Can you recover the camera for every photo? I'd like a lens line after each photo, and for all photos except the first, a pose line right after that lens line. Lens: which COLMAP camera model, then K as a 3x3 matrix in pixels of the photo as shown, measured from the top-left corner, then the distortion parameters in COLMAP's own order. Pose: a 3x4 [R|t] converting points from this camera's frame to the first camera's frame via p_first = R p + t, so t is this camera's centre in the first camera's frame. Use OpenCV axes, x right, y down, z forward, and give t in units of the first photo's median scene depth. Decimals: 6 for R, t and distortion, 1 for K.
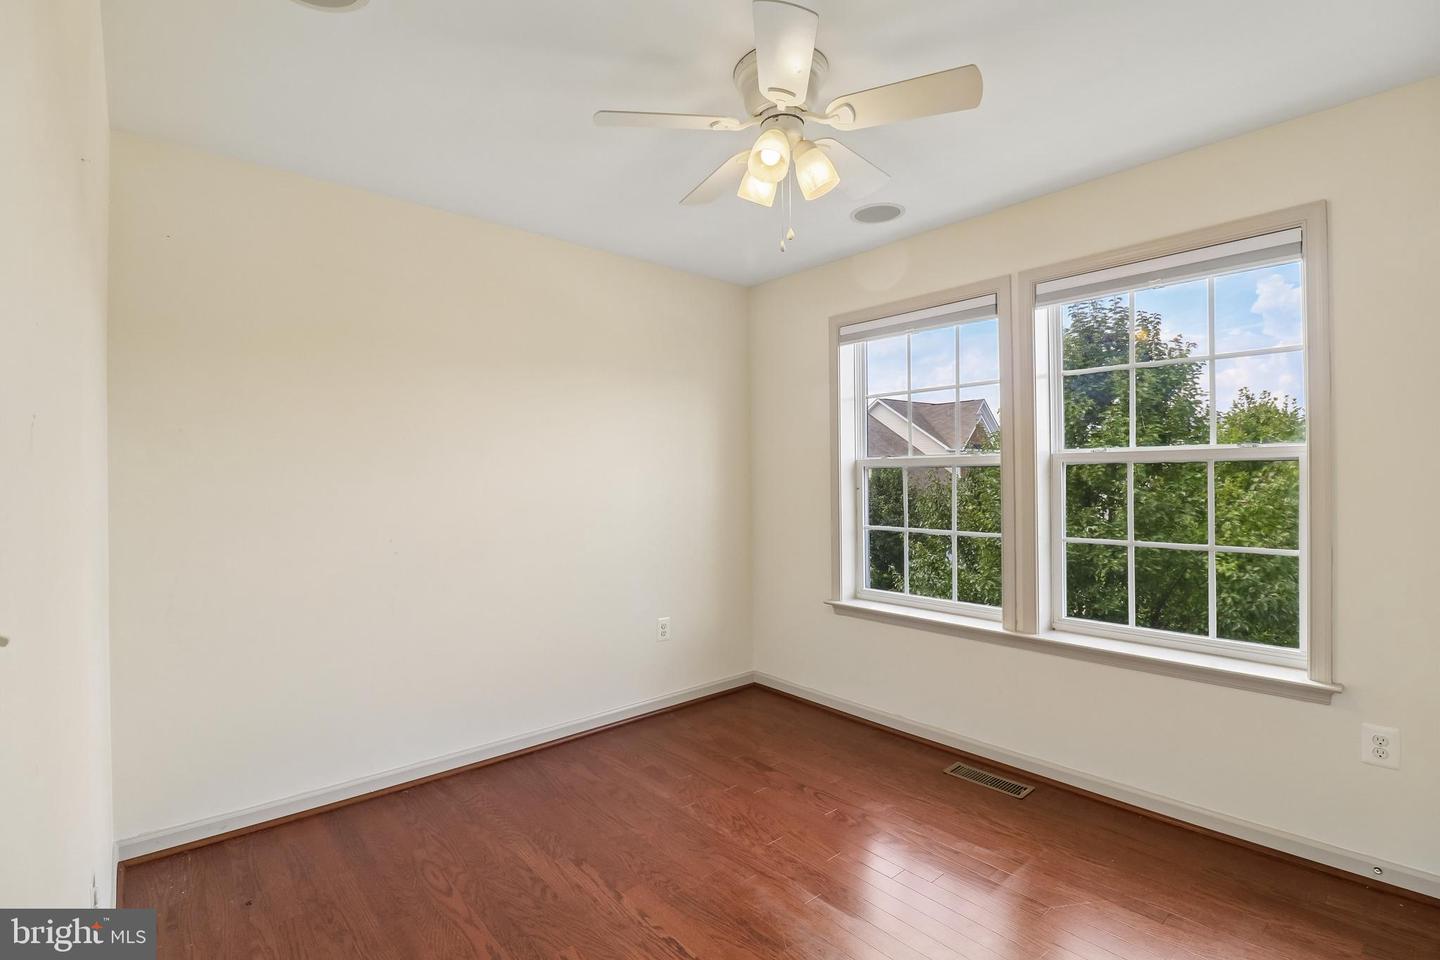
lens RADIAL K [[663.5, 0, 715.1], [0, 663.5, 475.1], [0, 0, 1]] dist [0.000401, -0.016350]
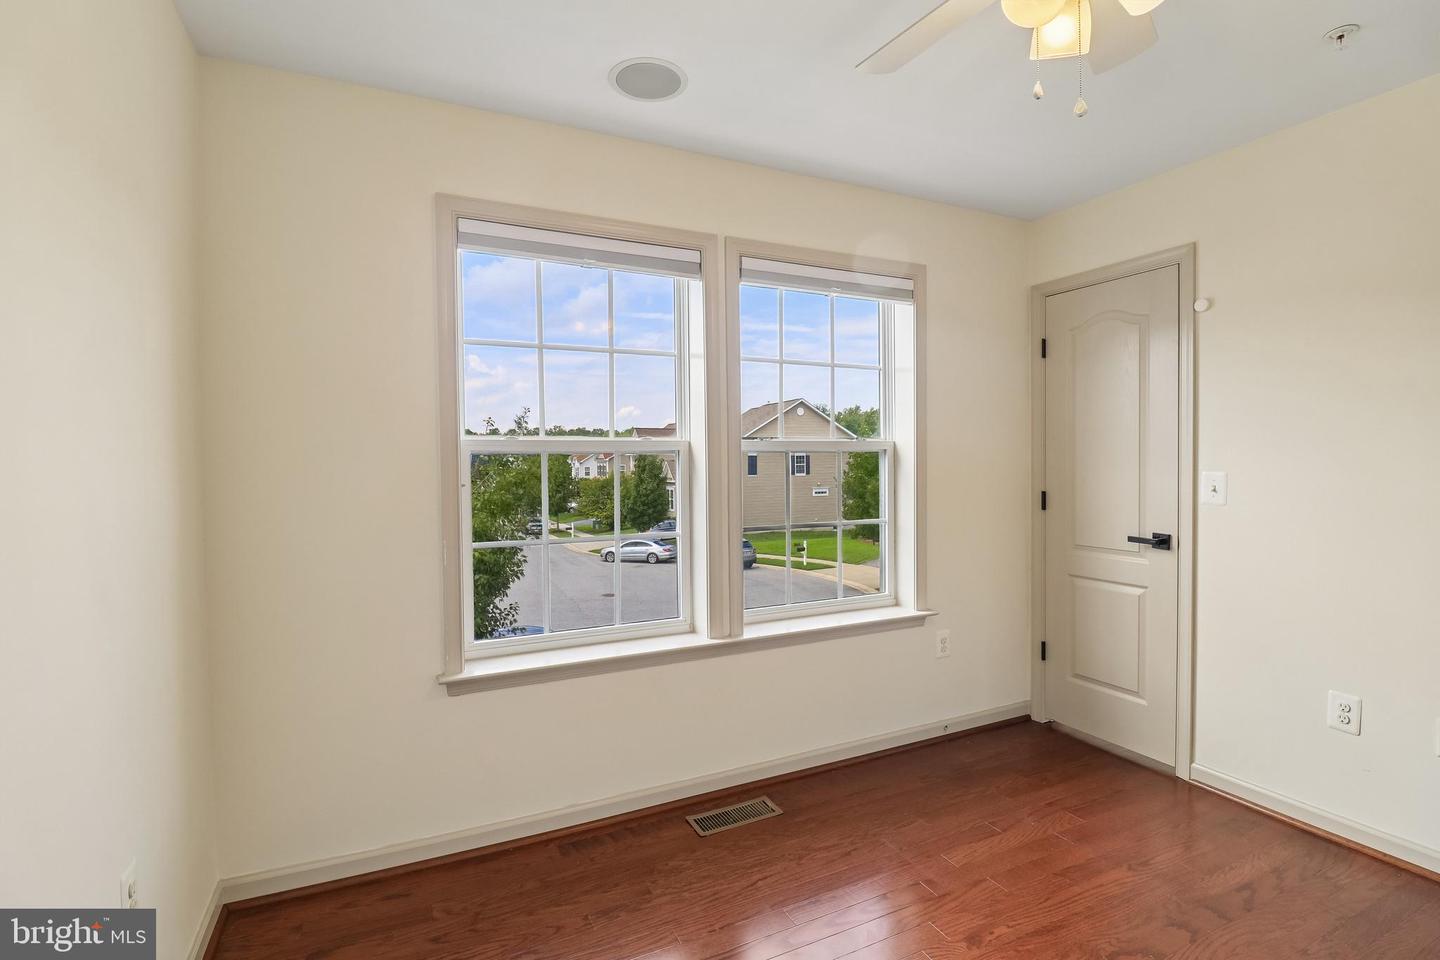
lens RADIAL K [[663.5, 0, 715.1], [0, 663.5, 475.1], [0, 0, 1]] dist [0.000401, -0.016350]
pose [[0.273871, -0.016994, 0.961616, -0.378196], [0.003665, 0.999855, 0.016626, 0.000581], [-0.961759, -0.001029, 0.273894, 0.709206]]
